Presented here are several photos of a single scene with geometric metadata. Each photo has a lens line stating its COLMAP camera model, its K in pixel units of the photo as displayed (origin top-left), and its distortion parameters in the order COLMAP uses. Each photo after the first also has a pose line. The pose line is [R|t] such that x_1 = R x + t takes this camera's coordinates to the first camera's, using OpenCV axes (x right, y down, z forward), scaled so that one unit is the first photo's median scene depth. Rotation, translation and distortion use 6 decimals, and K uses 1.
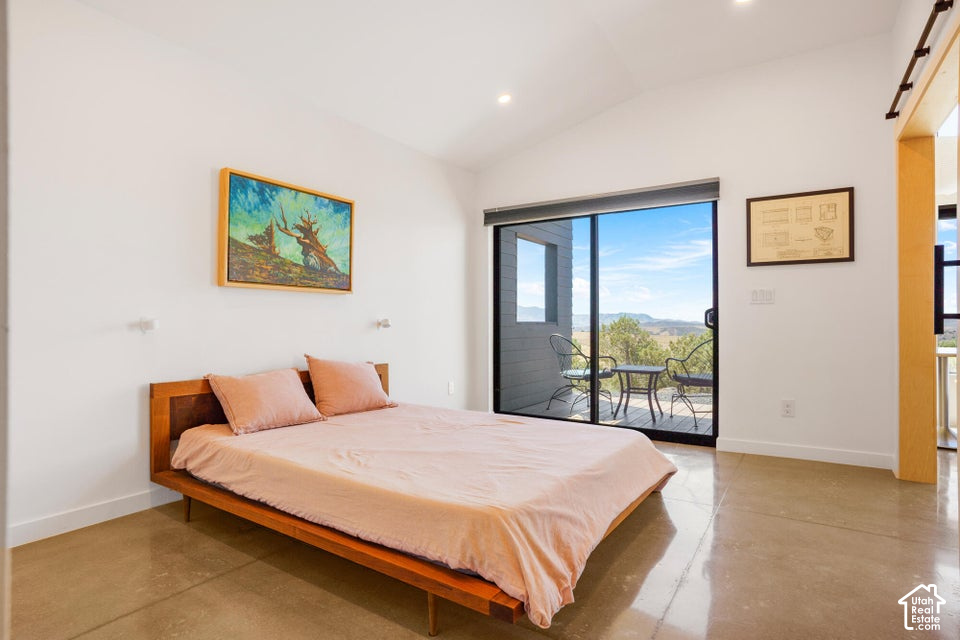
lens RADIAL K [[519.9, 0, 475.5], [0, 519.9, 319.9], [0, 0, 1]] dist [-0.000751, -0.000142]
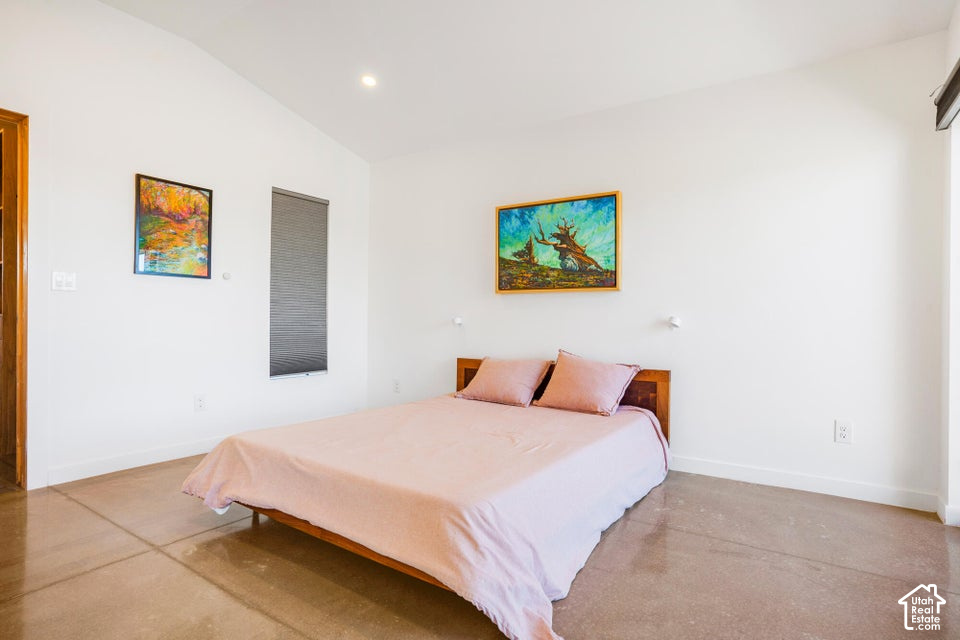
lens RADIAL K [[517.7, 0, 478.8], [0, 517.7, 317.4], [0, 0, 1]] dist [-0.003801, -0.000199]
pose [[-0.001433, -0.004443, -0.999989, 0.760632], [-0.000557, 0.999990, -0.004442, 0.003257], [0.999999, 0.000550, -0.001435, 0.822901]]
